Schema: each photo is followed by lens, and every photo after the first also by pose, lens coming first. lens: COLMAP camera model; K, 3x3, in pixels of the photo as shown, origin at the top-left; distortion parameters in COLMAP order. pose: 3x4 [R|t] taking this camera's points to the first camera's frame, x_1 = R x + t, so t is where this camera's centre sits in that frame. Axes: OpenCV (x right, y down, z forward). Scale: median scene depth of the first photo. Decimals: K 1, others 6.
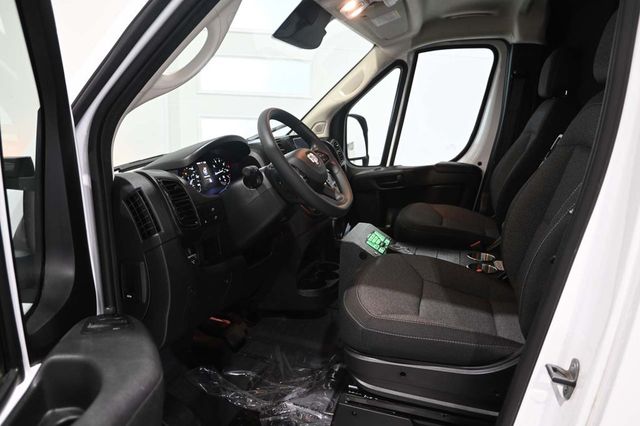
lens RADIAL K [[436.9, 0, 320.0], [0, 436.9, 213.0], [0, 0, 1]] dist [-0.003593, -0.003641]
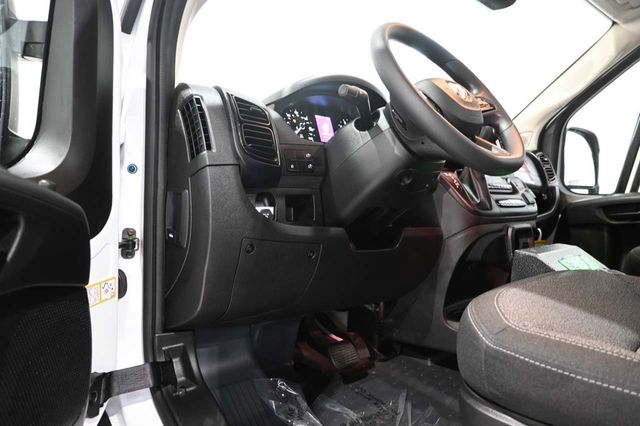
lens RADIAL K [[436.9, 0, 320.0], [0, 436.9, 213.0], [0, 0, 1]] dist [-0.003593, -0.003641]
pose [[0.874805, 0.075899, -0.478492, 0.120219], [-0.149623, 0.981697, -0.117832, 0.152680], [0.460791, 0.174673, 0.870150, 0.334204]]
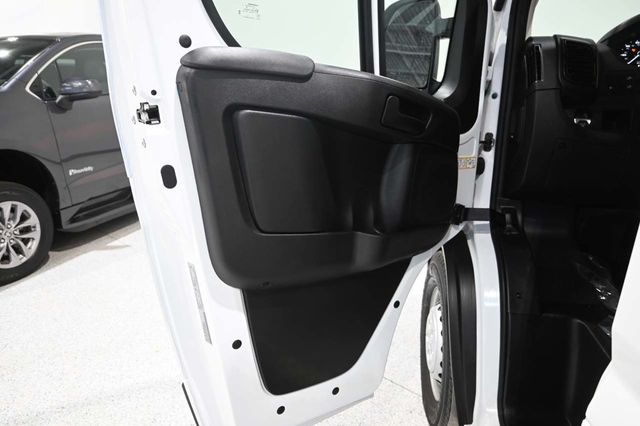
lens RADIAL K [[436.9, 0, 320.0], [0, 436.9, 213.0], [0, 0, 1]] dist [-0.003593, -0.003641]
pose [[0.193342, 0.226380, -0.954658, 0.526201], [-0.230696, 0.956226, 0.180030, 0.227070], [0.953624, 0.185428, 0.237103, 0.166586]]
